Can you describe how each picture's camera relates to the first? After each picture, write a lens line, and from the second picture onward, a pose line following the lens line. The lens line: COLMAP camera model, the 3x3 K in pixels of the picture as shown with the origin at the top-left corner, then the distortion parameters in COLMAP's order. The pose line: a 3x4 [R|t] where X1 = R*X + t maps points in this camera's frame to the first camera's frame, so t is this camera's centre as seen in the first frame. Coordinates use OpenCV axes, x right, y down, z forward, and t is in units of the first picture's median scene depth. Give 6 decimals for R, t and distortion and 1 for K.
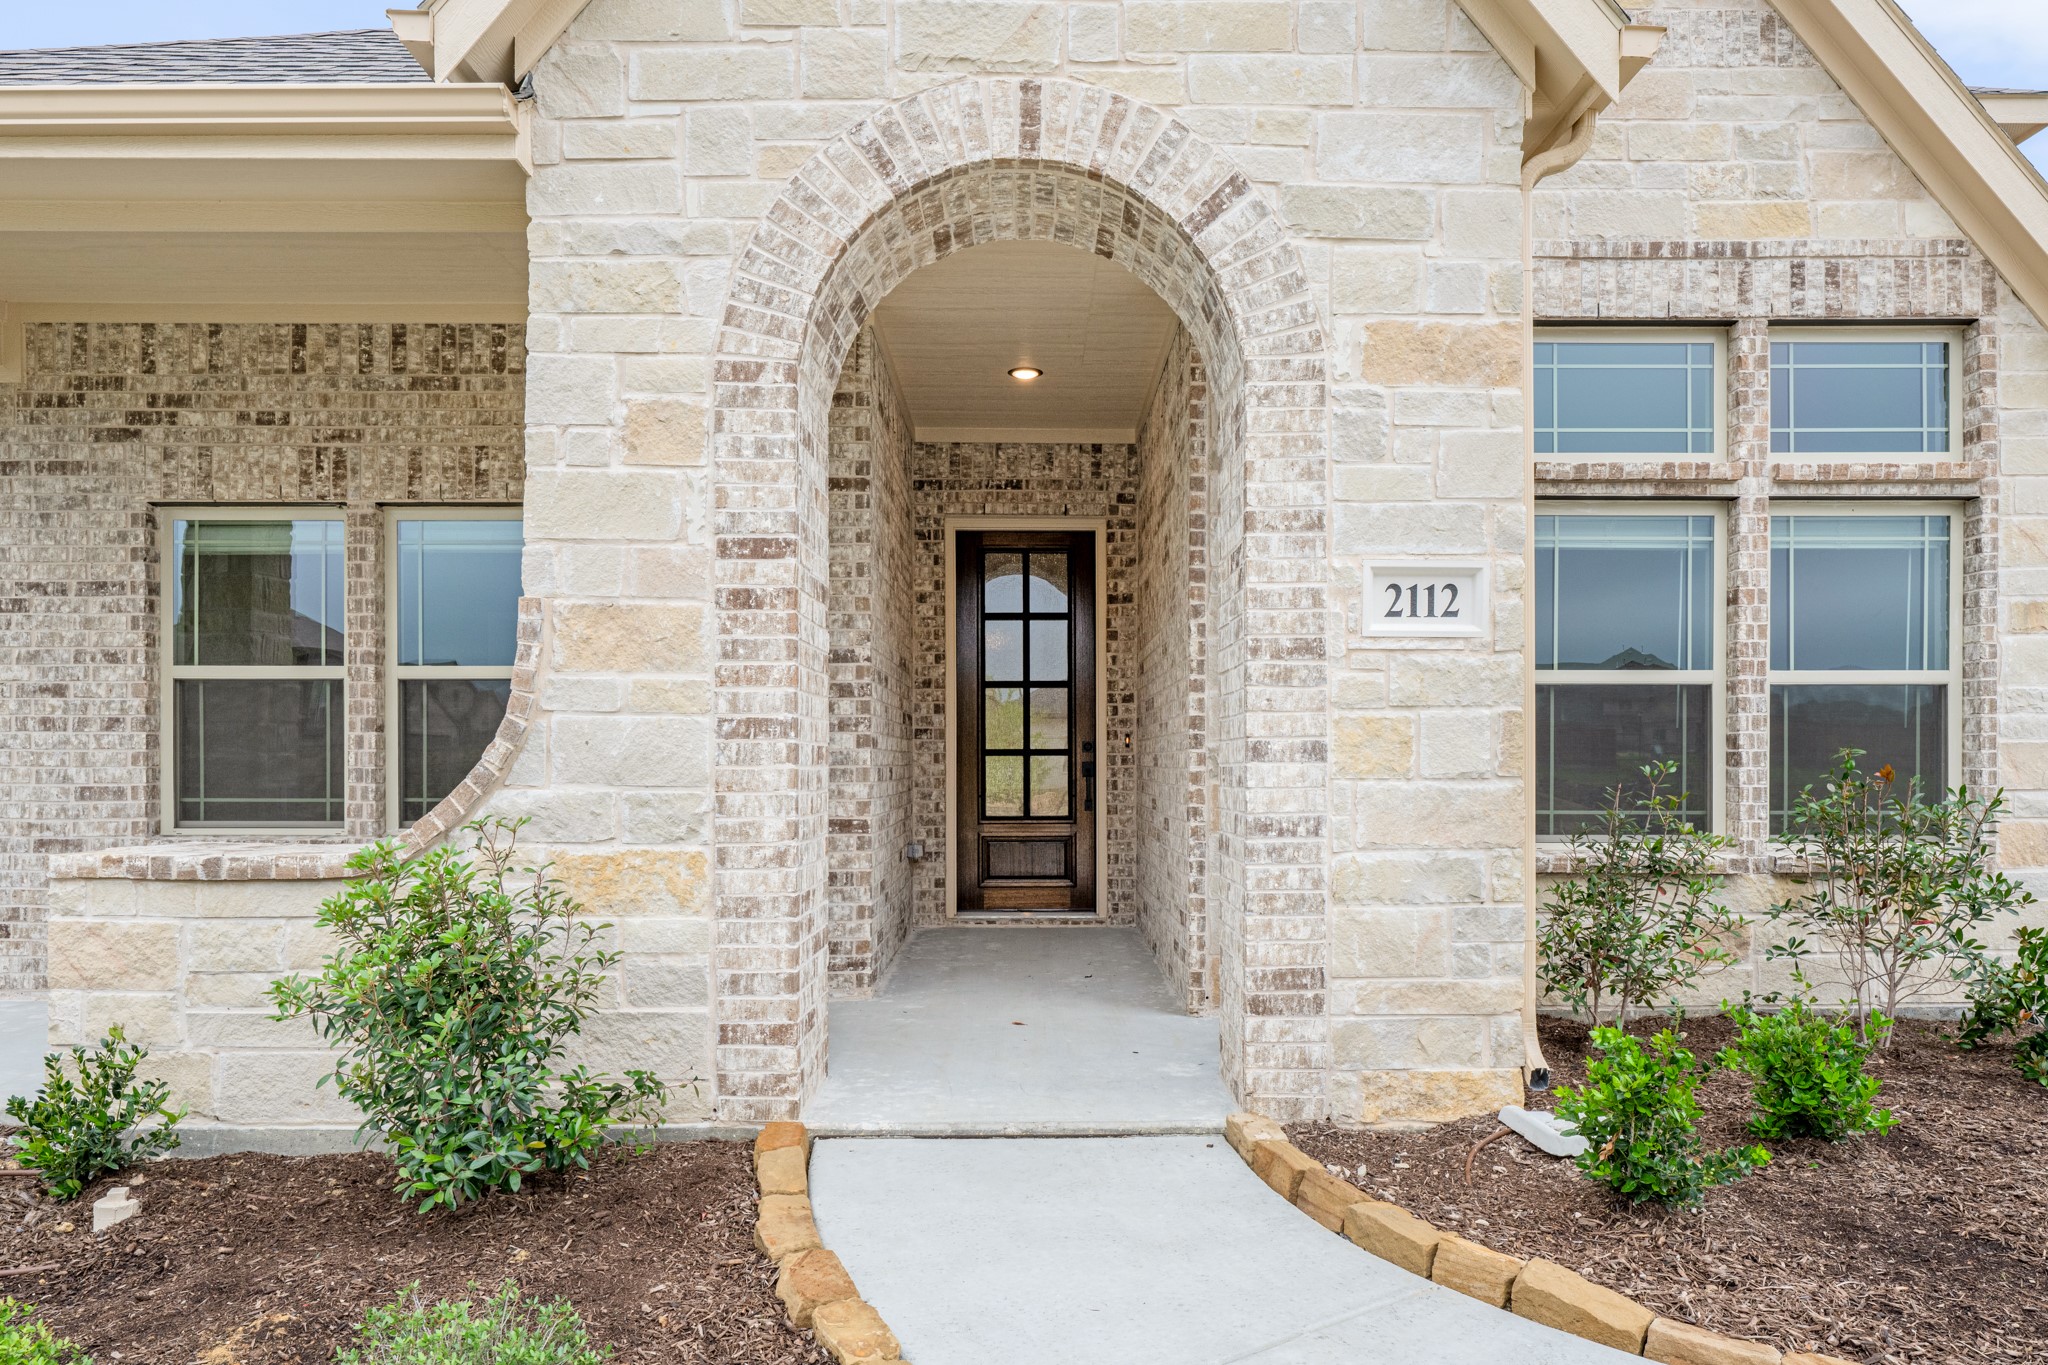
lens RADIAL K [[1607.8, 0, 1025.5], [0, 1607.8, 690.8], [0, 0, 1]] dist [0.003843, -0.000065]
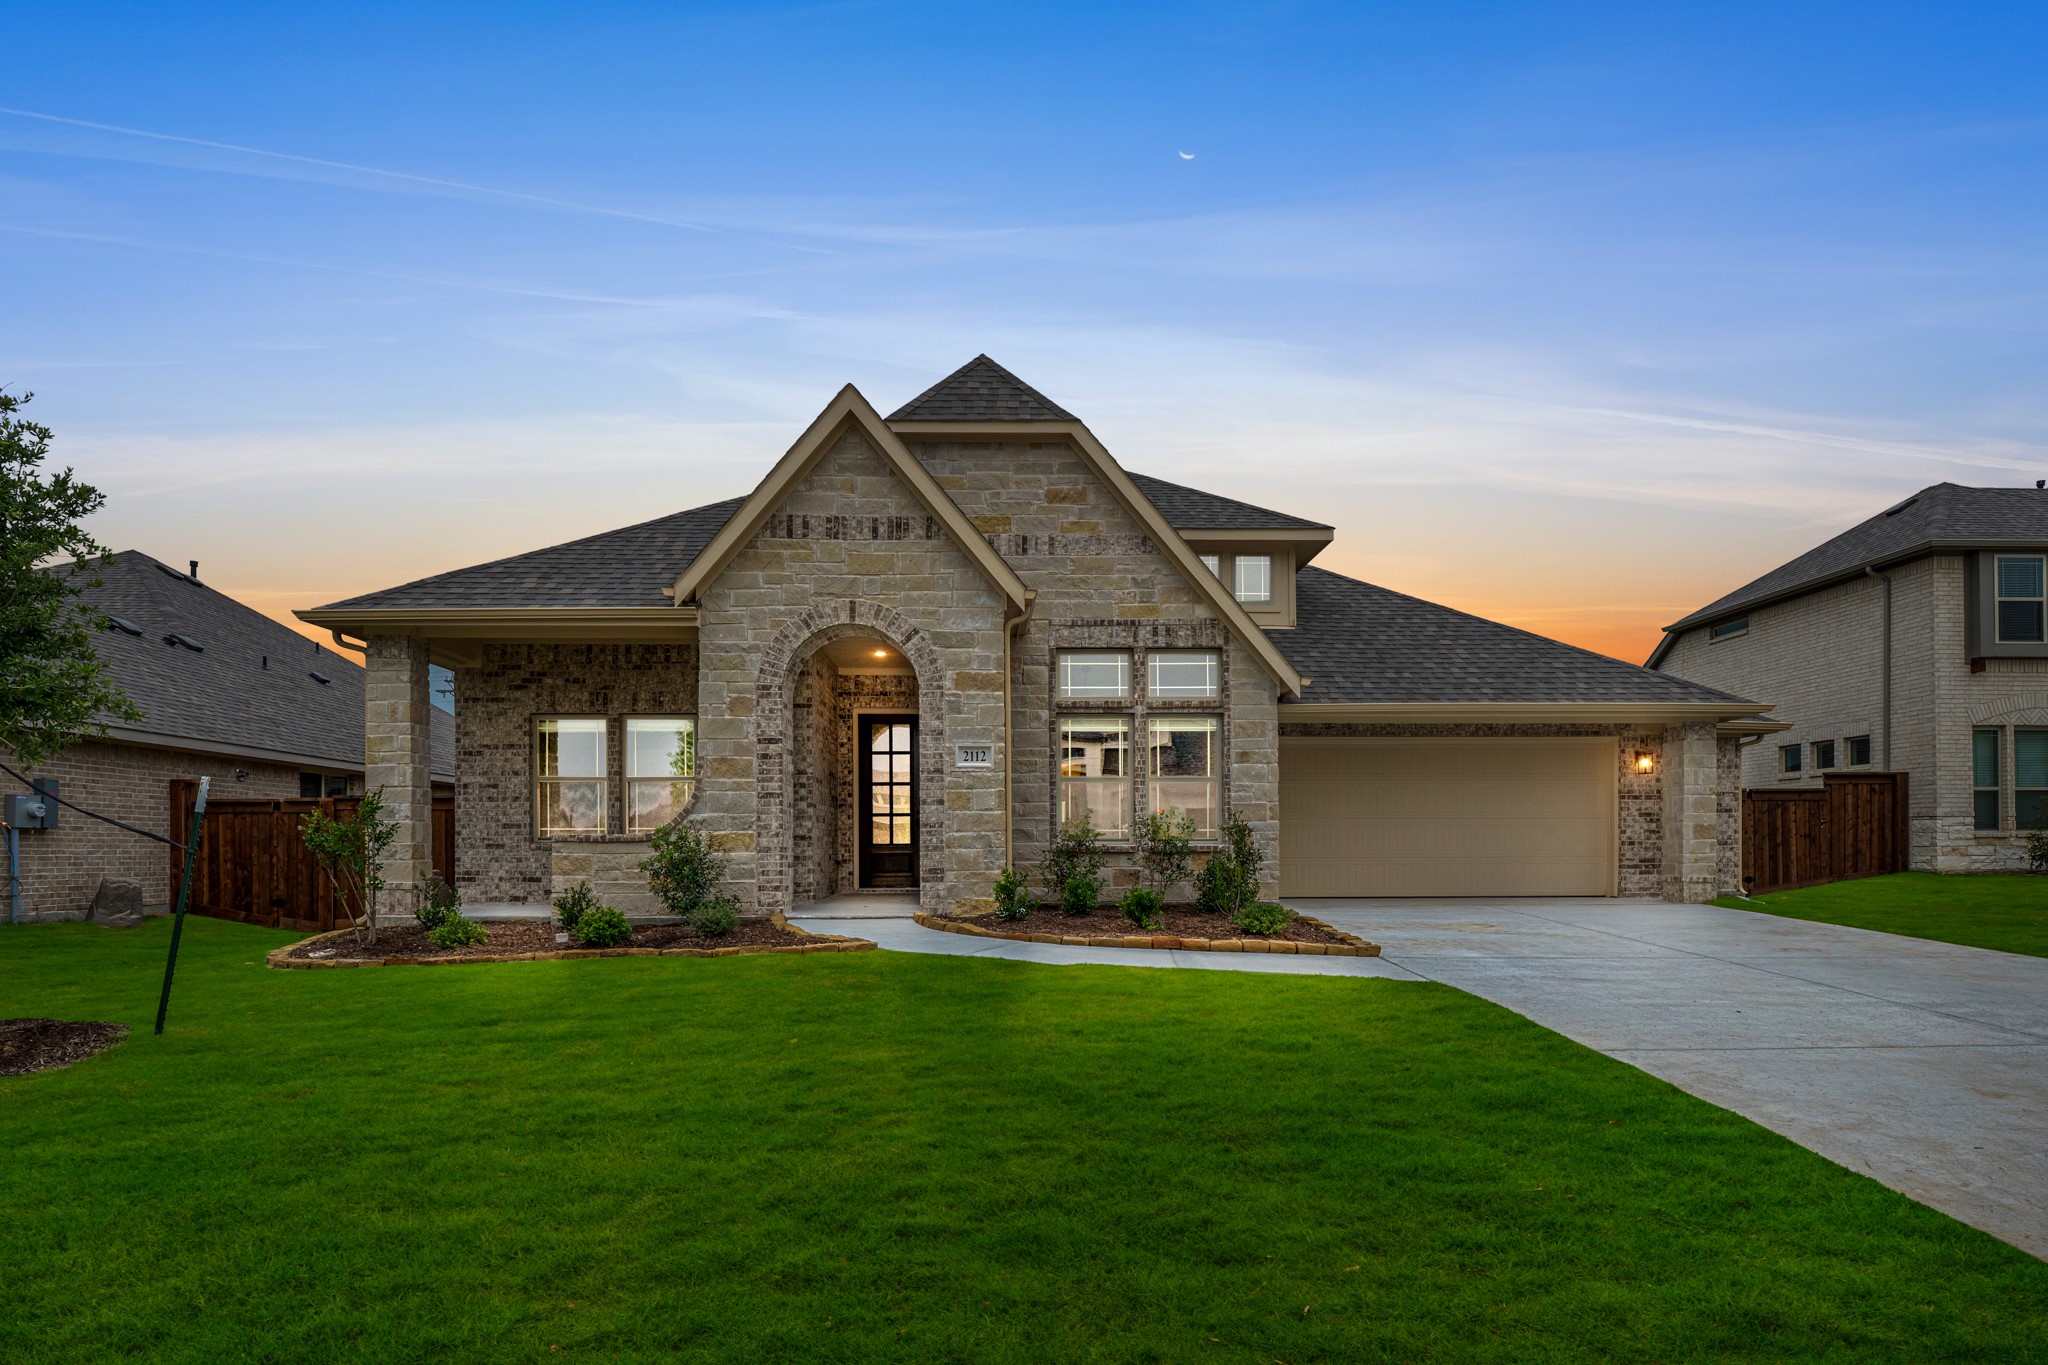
lens RADIAL K [[830.8, 0, 957.8], [0, 830.8, 784.1], [0, 0, 1]] dist [-0.001559, 0.001477]
pose [[0.998099, -0.002697, 0.061573, 0.058799], [0.002974, 0.999986, -0.004418, 0.004517], [-0.061560, 0.004593, 0.998093, -0.377051]]
